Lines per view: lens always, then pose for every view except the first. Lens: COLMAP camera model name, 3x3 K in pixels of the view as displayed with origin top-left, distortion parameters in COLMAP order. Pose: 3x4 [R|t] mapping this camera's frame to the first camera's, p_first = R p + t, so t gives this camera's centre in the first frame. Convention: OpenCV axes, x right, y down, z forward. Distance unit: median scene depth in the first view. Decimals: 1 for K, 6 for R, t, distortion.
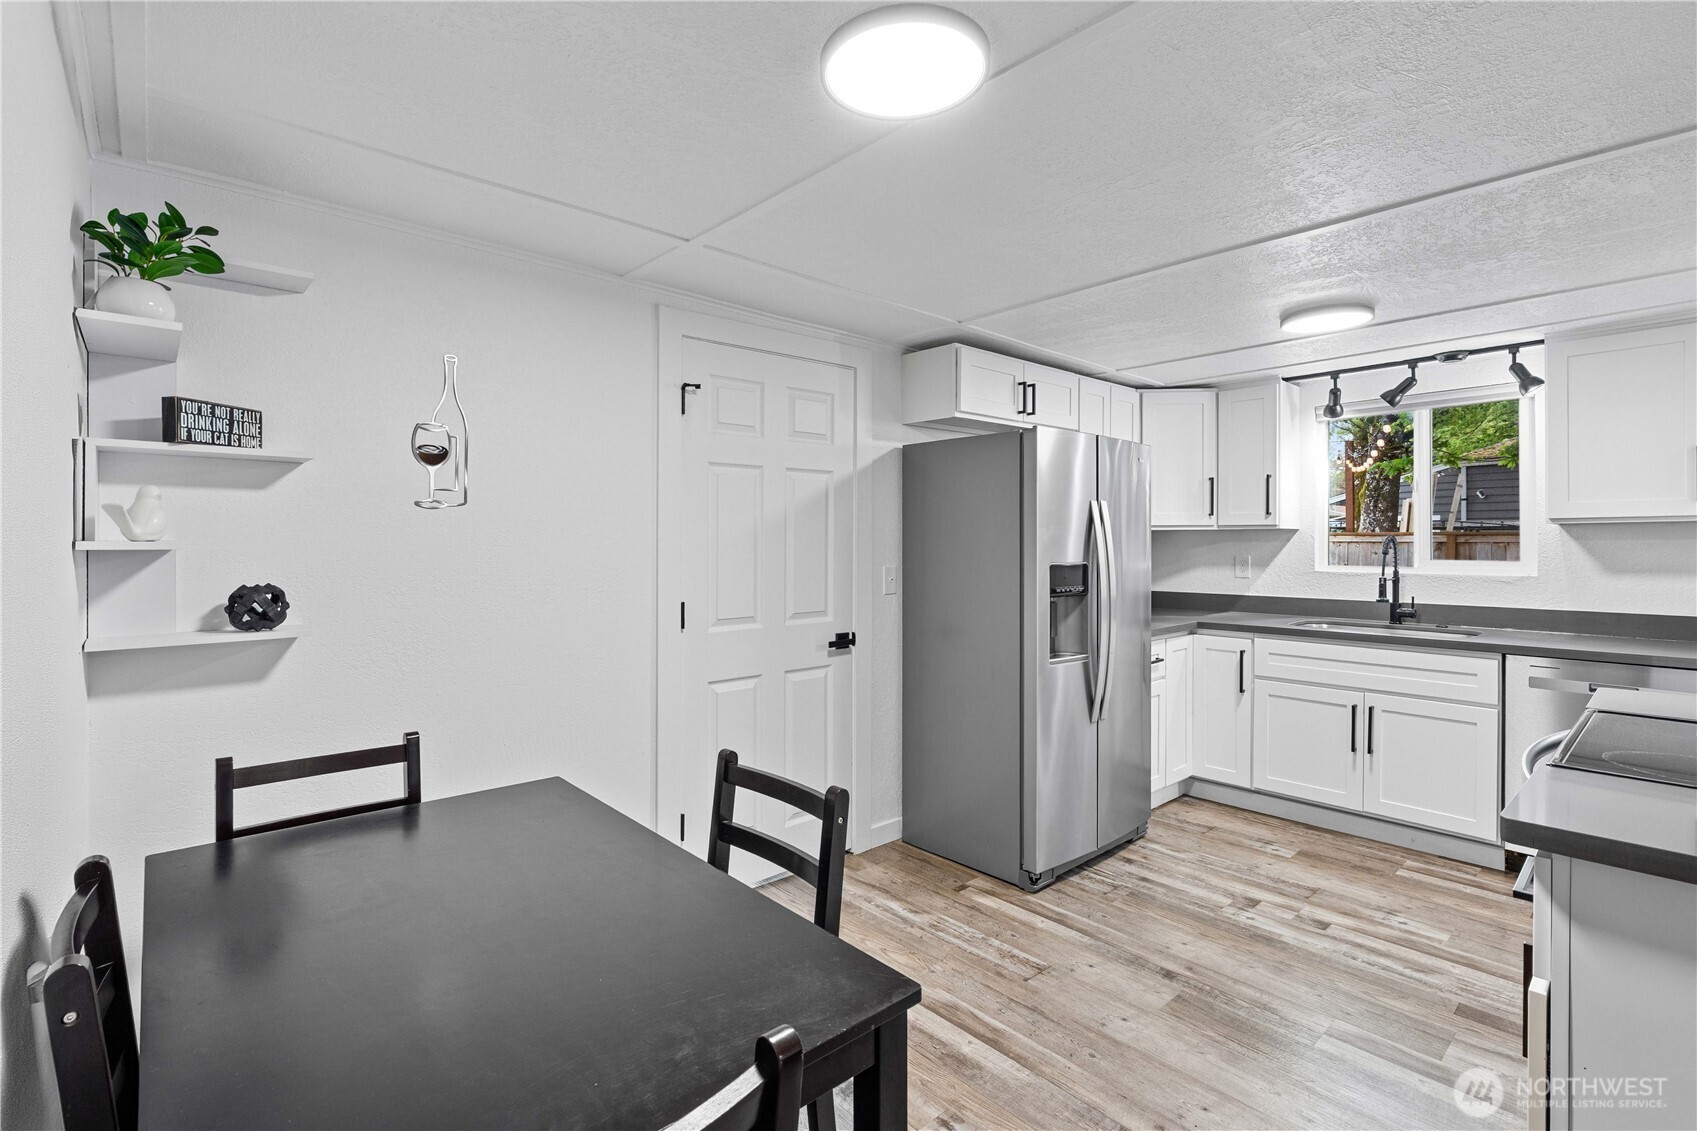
lens RADIAL K [[791.4, 0, 836.9], [0, 791.4, 543.7], [0, 0, 1]] dist [0.001202, 0.000189]
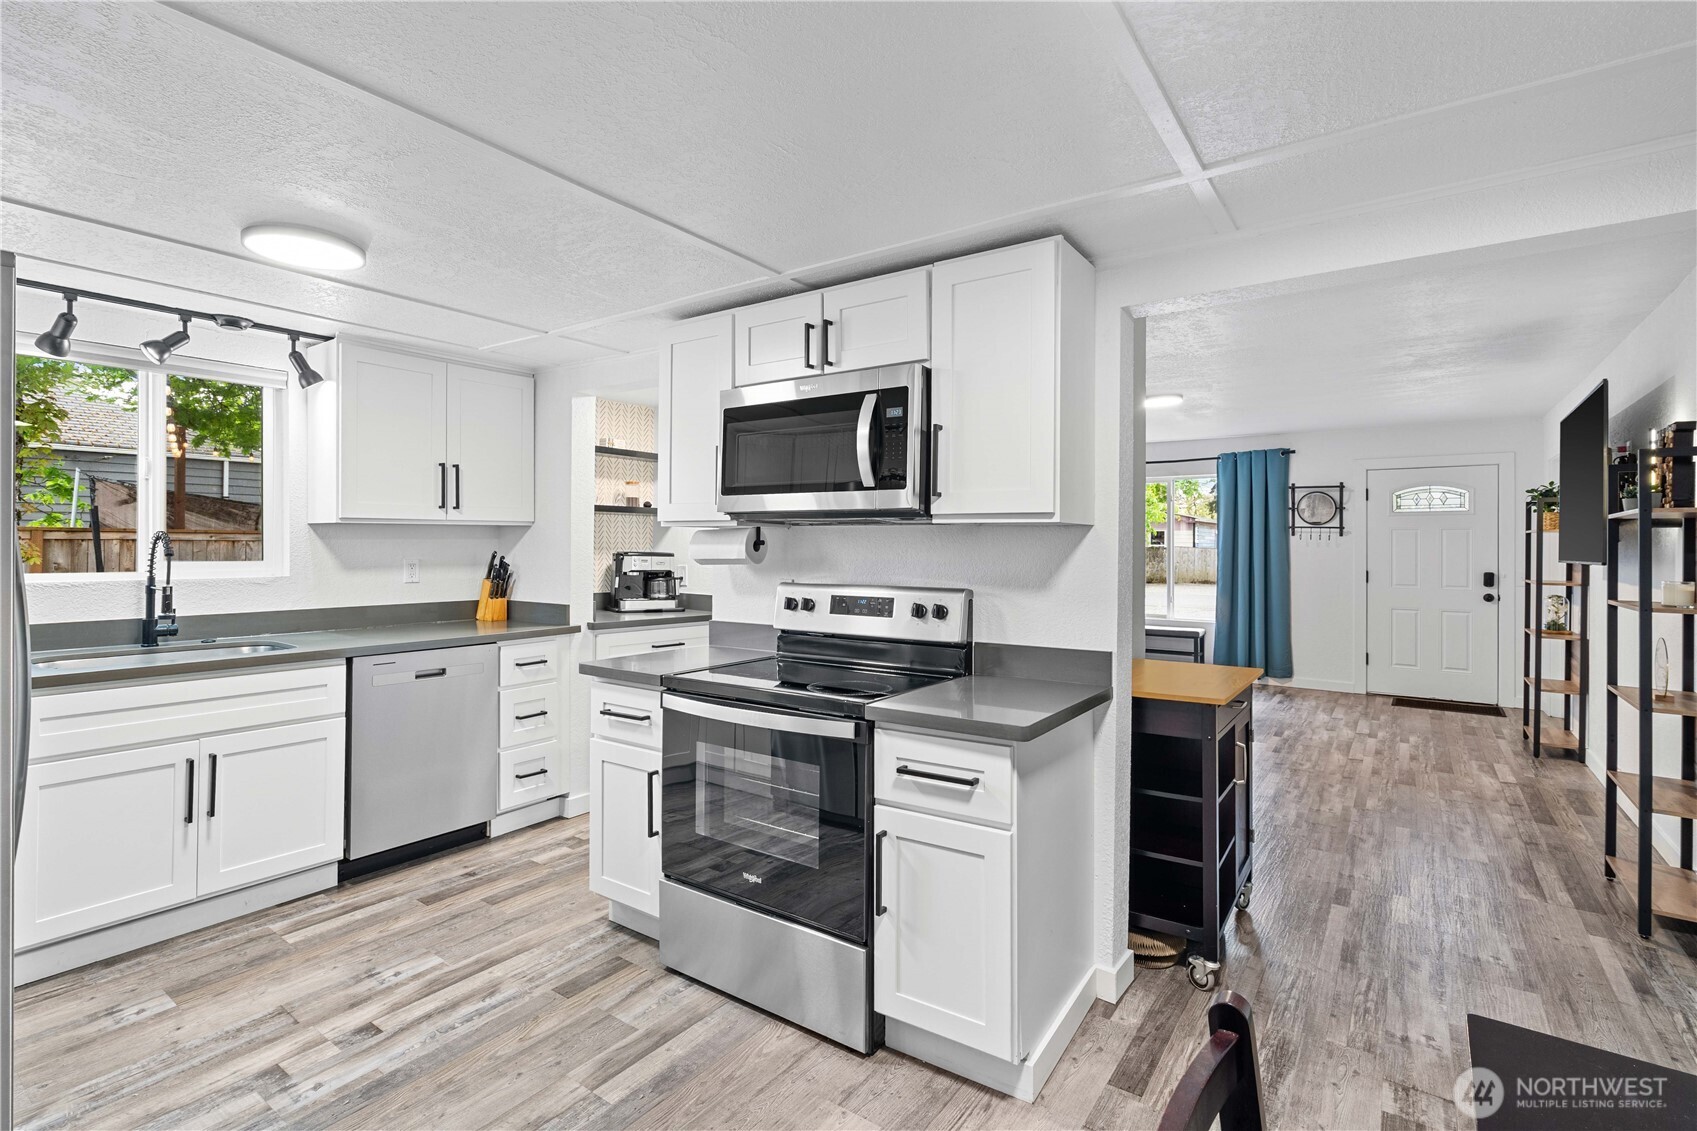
lens RADIAL K [[791.4, 0, 825.2], [0, 791.4, 545.2], [0, 0, 1]] dist [0.001202, 0.000189]
pose [[-0.202569, -0.002166, 0.979266, -0.218722], [-0.006817, 0.999976, 0.000801, -0.002382], [-0.979244, -0.006513, -0.202579, 0.637479]]
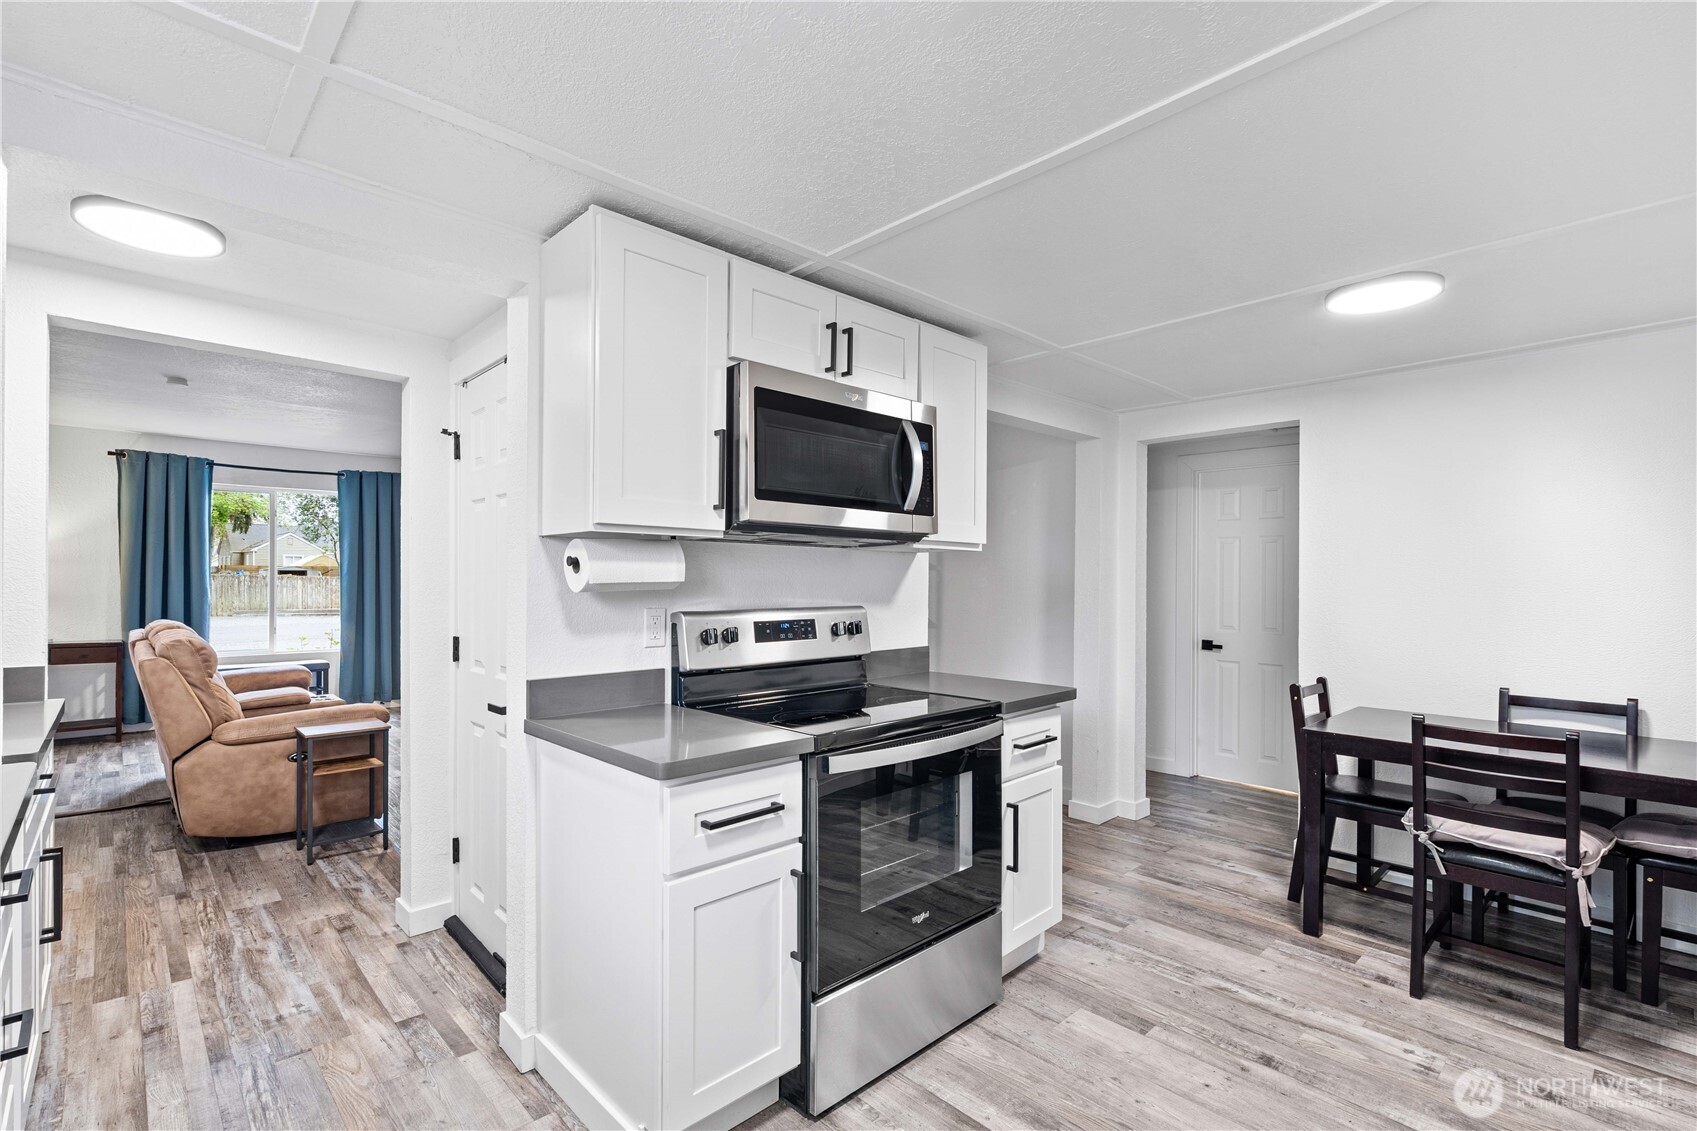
lens RADIAL K [[791.4, 0, 839.2], [0, 791.4, 580.7], [0, 0, 1]] dist [0.001202, 0.000189]
pose [[-0.999854, -0.008497, -0.014853, 0.584090], [-0.008574, 0.999950, 0.005165, 0.008961], [0.014808, 0.005291, -0.999876, 1.235370]]
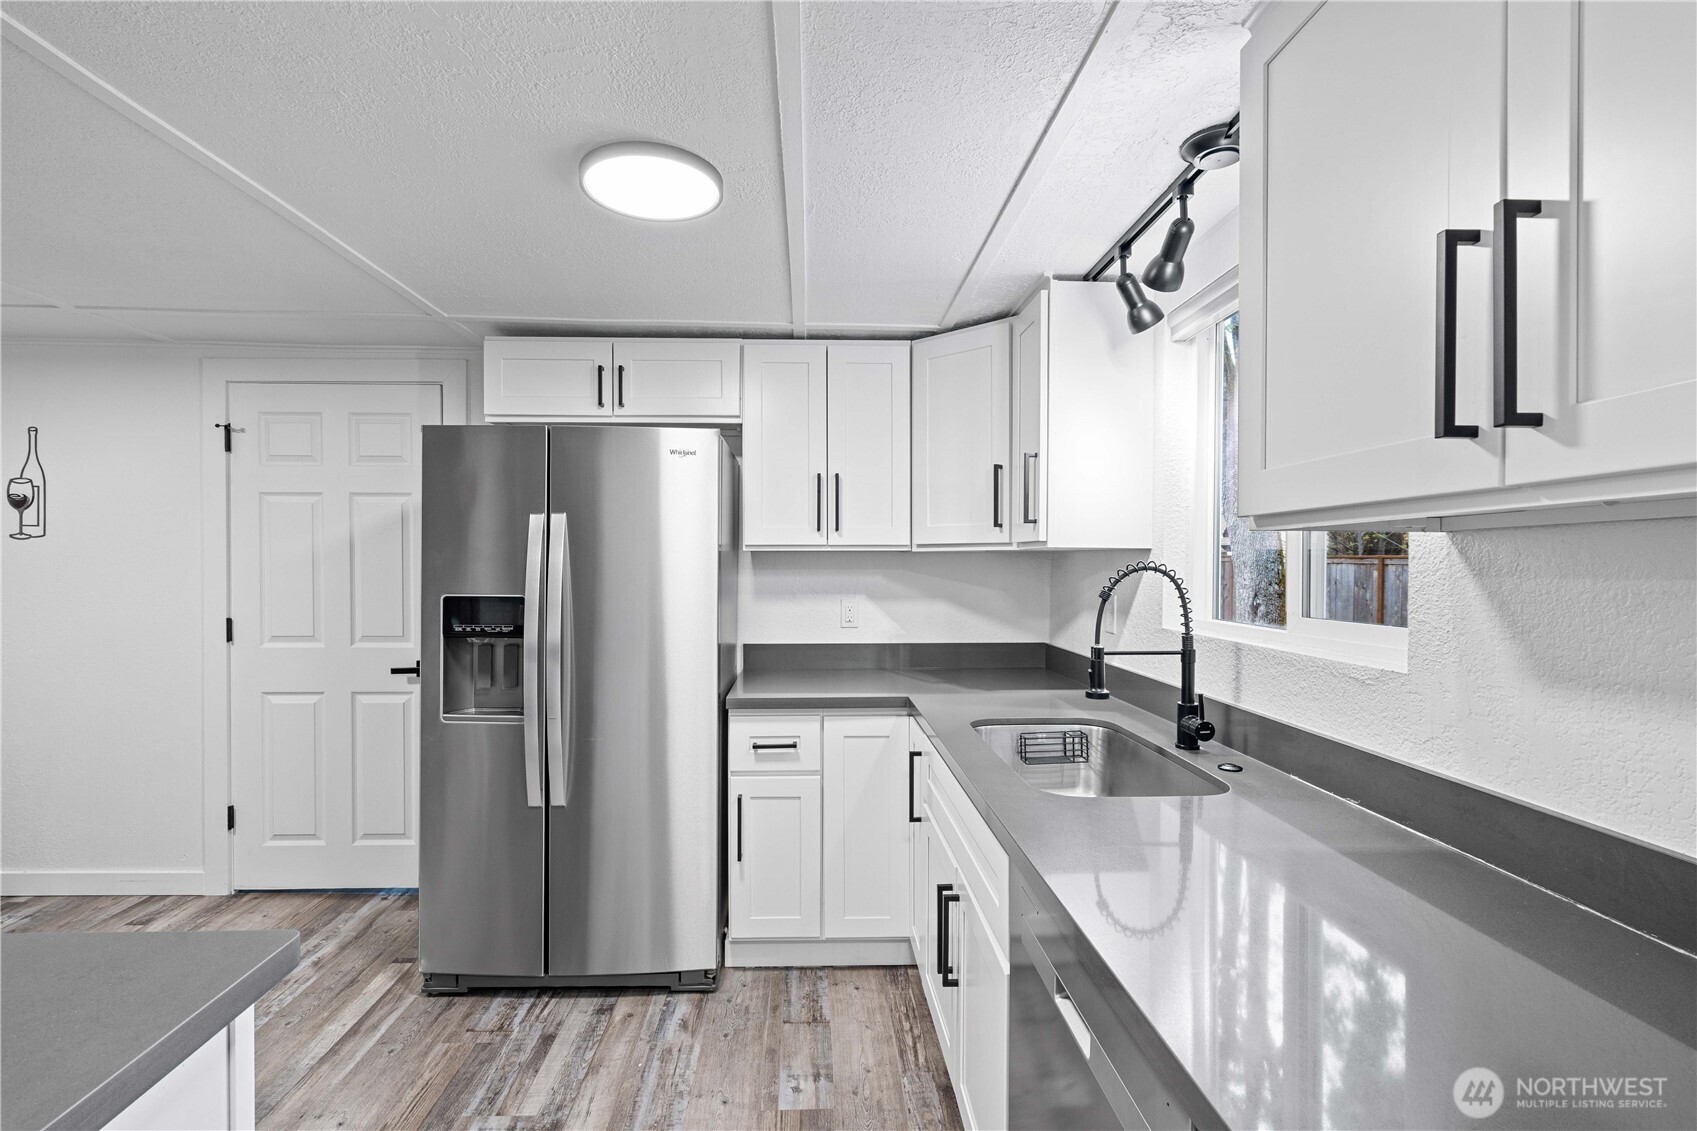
lens RADIAL K [[791.4, 0, 841.3], [0, 791.4, 557.9], [0, 0, 1]] dist [0.001202, 0.000189]
pose [[0.760790, 0.002913, -0.648991, 1.055063], [-0.005793, 0.999981, -0.002304, -0.012097], [0.648972, 0.005513, 0.760792, 0.621463]]
